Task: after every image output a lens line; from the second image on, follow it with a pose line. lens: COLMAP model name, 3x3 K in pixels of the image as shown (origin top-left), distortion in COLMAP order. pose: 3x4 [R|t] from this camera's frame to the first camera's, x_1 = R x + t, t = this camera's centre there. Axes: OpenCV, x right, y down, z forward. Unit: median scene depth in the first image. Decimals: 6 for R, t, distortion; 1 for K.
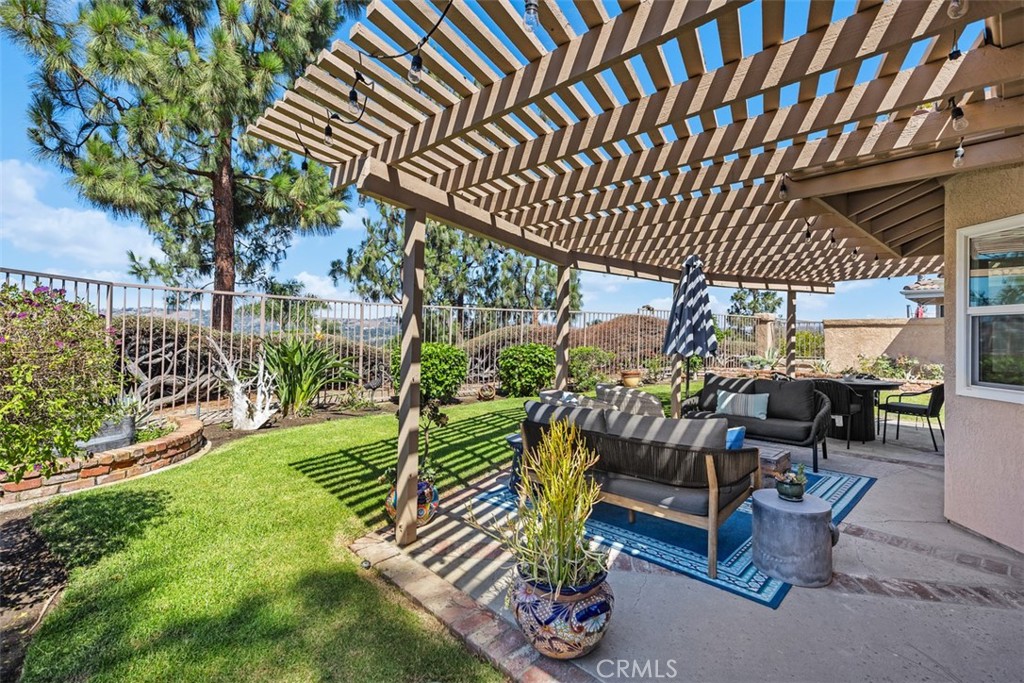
lens RADIAL K [[464.2, 0, 514.9], [0, 464.2, 326.8], [0, 0, 1]] dist [0.008419, -0.001377]
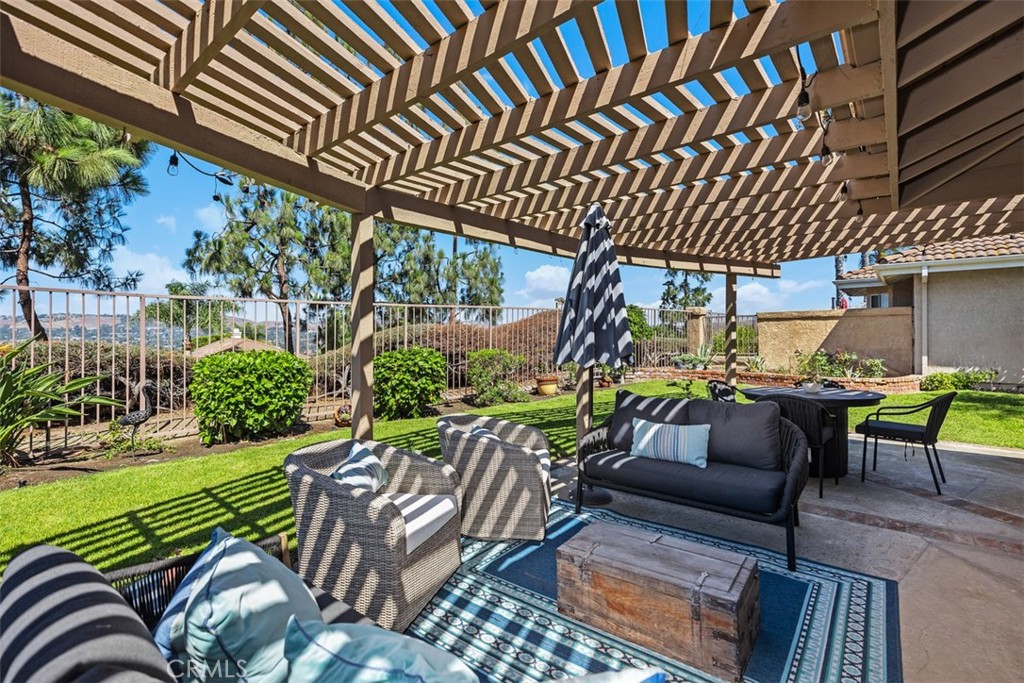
lens RADIAL K [[464.2, 0, 511.1], [0, 464.2, 334.8], [0, 0, 1]] dist [0.008419, -0.001377]
pose [[0.993030, -0.020047, 0.116143, 0.134896], [0.017971, 0.999660, 0.018895, 0.003954], [-0.116482, -0.016676, 0.993053, 0.265874]]
